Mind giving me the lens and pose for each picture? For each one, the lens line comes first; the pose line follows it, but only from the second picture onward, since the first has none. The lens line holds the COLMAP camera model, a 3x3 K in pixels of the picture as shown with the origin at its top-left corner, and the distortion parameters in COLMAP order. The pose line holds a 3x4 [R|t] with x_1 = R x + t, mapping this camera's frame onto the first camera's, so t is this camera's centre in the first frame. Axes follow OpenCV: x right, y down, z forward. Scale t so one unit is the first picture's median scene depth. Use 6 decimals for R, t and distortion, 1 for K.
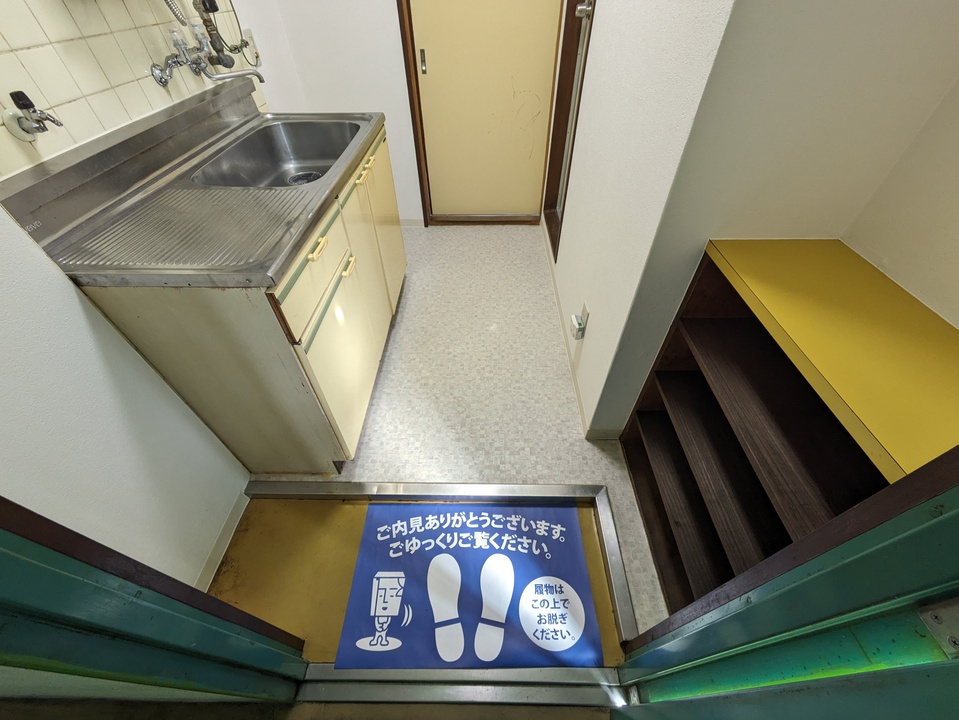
lens RADIAL K [[382.8, 0, 482.4], [0, 382.8, 364.8], [0, 0, 1]] dist [0.003800, -0.000454]
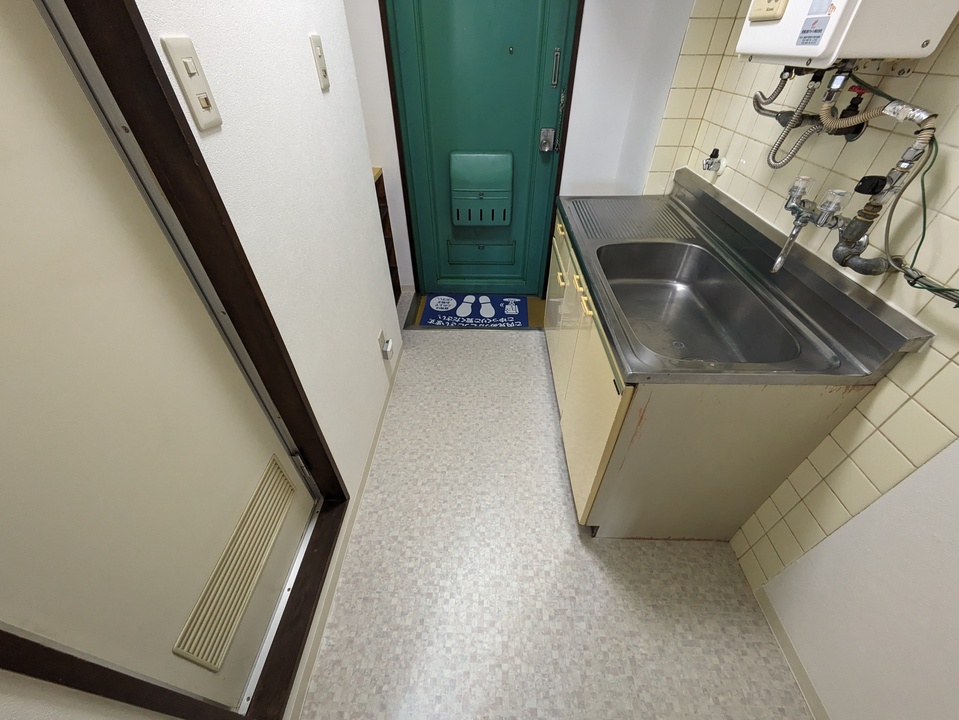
lens RADIAL K [[382.8, 0, 482.5], [0, 382.8, 363.1], [0, 0, 1]] dist [0.003800, -0.000454]
pose [[-0.999932, -0.000668, 0.011603, -0.048254], [0.011547, 0.056531, 0.998334, -0.944531], [-0.001323, 0.998401, -0.056520, 0.807074]]
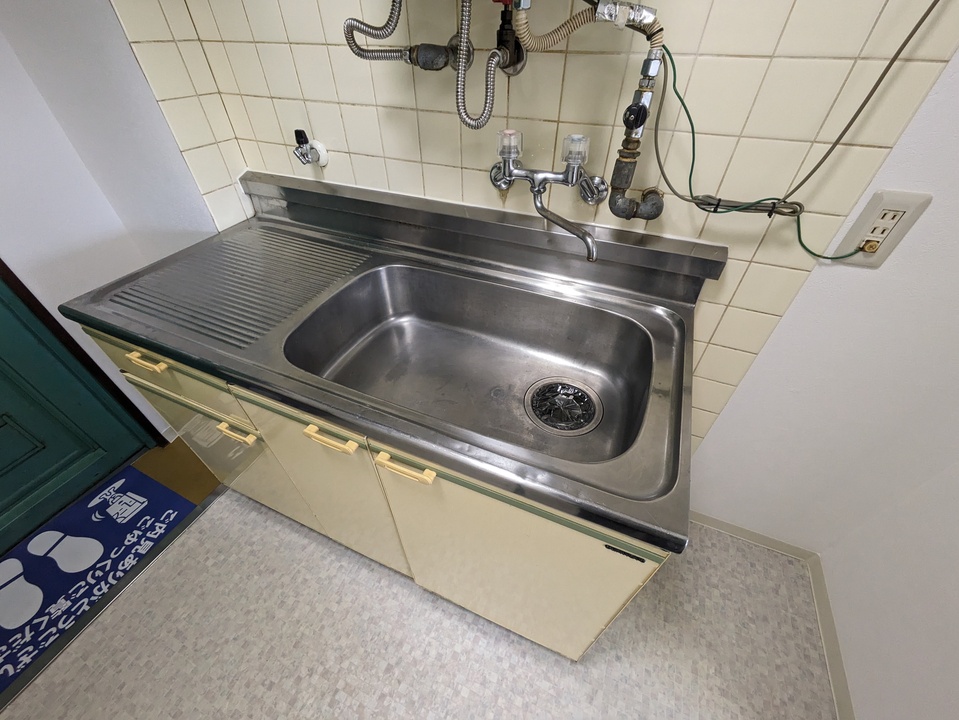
lens RADIAL K [[382.8, 0, 482.5], [0, 382.8, 362.4], [0, 0, 1]] dist [0.003800, -0.000454]
pose [[-0.387781, 0.624424, -0.678027, -0.074070], [-0.663506, 0.321509, 0.675568, -0.626300], [0.639832, 0.711847, 0.289634, 0.581048]]
